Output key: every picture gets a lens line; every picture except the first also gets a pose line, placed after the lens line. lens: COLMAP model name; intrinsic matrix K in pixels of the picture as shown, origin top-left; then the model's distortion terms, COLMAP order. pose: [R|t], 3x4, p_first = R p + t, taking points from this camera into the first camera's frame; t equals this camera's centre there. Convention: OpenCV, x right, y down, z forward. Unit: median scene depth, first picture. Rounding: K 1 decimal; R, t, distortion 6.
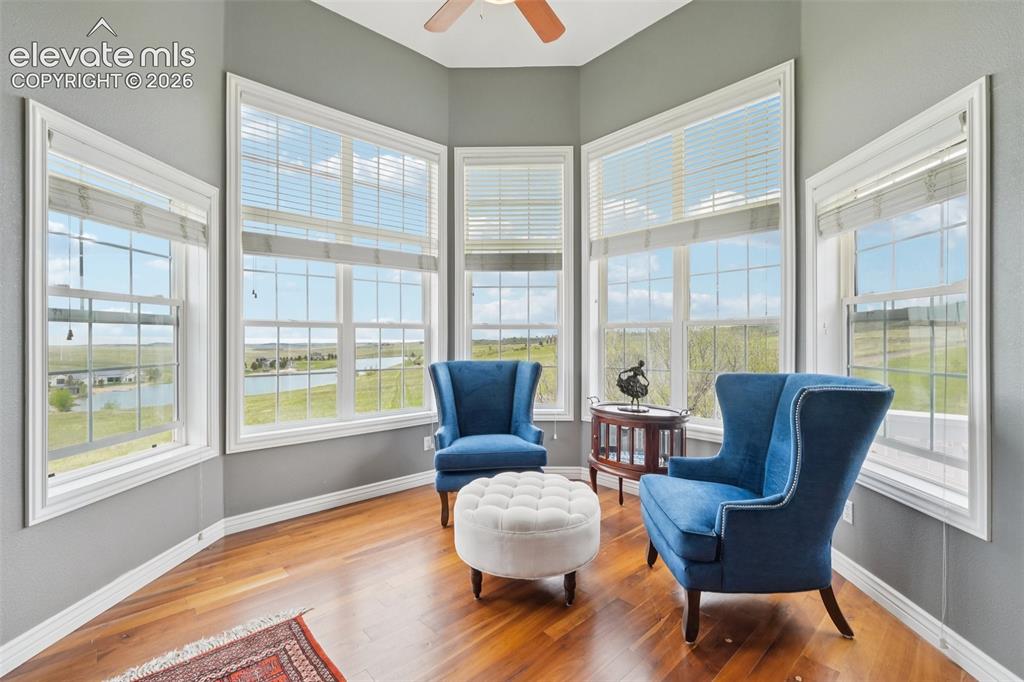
lens RADIAL K [[440.2, 0, 513.6], [0, 440.2, 340.8], [0, 0, 1]] dist [-0.006349, 0.002027]
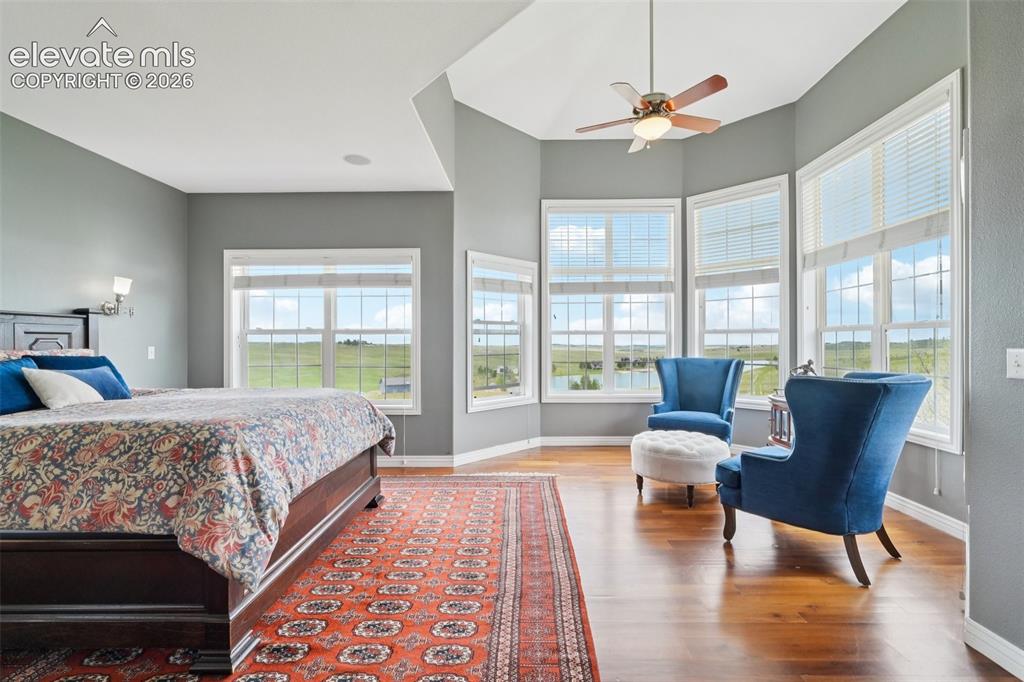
lens RADIAL K [[440.2, 0, 517.3], [0, 440.2, 341.2], [0, 0, 1]] dist [-0.006349, 0.002027]
pose [[0.720701, -0.001957, -0.693243, 0.469265], [-0.004130, 0.999966, -0.007117, 0.006264], [0.693234, 0.007992, 0.720668, -0.349476]]
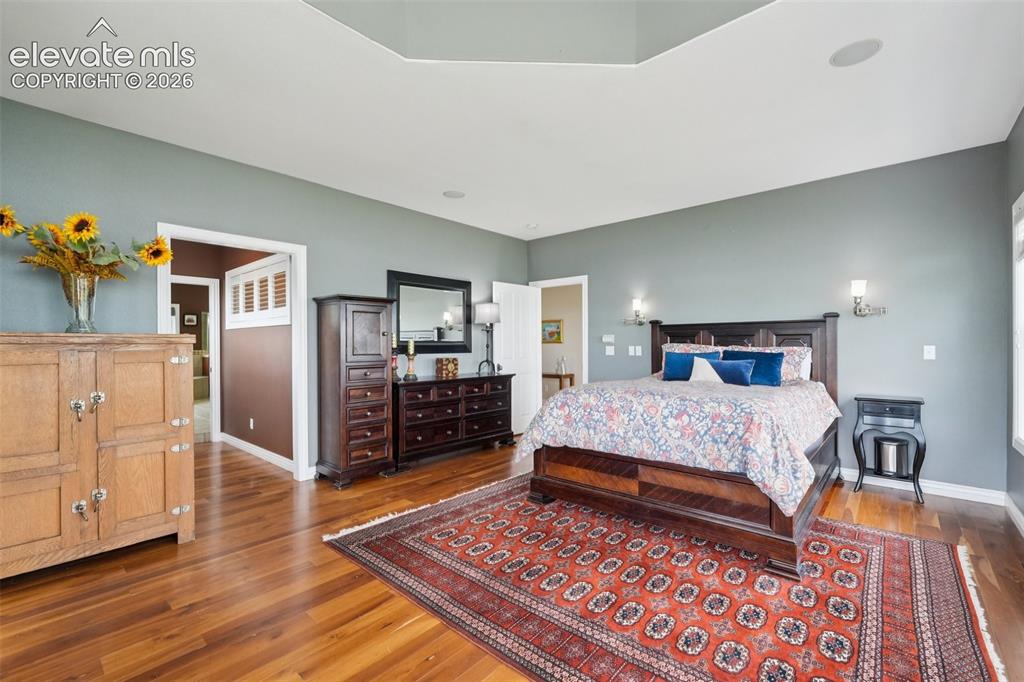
lens RADIAL K [[440.2, 0, 516.4], [0, 440.2, 342.8], [0, 0, 1]] dist [-0.006349, 0.002027]
pose [[-0.995545, 0.007299, -0.094003, 0.036611], [0.006808, 0.999961, 0.005548, -0.002523], [0.094040, 0.004884, -0.995556, 0.767768]]
